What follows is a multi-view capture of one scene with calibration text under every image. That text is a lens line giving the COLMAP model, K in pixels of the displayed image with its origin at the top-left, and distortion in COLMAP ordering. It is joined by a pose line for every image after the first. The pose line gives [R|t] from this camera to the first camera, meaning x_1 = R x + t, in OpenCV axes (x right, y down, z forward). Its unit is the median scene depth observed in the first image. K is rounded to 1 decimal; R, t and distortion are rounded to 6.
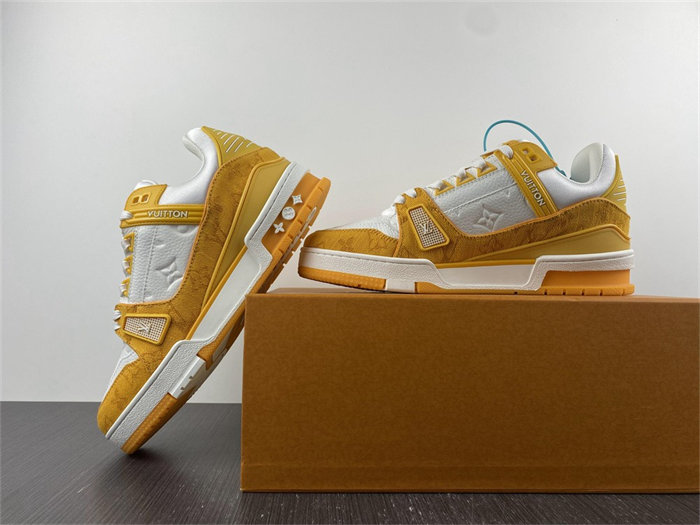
lens RADIAL K [[536.0, 0, 350.9], [0, 536.0, 253.1], [0, 0, 1]] dist [0.022768, 0.002559]
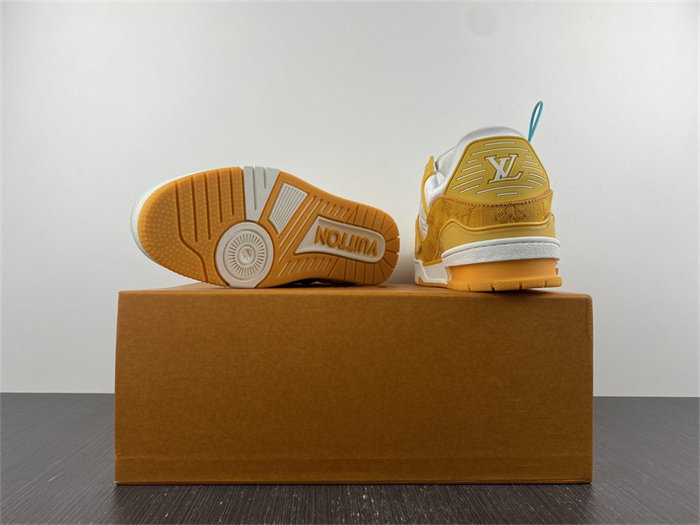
lens RADIAL K [[536.0, 0, 350.9], [0, 536.0, 253.1], [0, 0, 1]] dist [0.022768, 0.002559]
pose [[0.999799, -0.006920, -0.018837, 0.261200], [0.007329, 0.999737, 0.021720, -0.015065], [0.018682, -0.021854, 0.999587, -0.010070]]
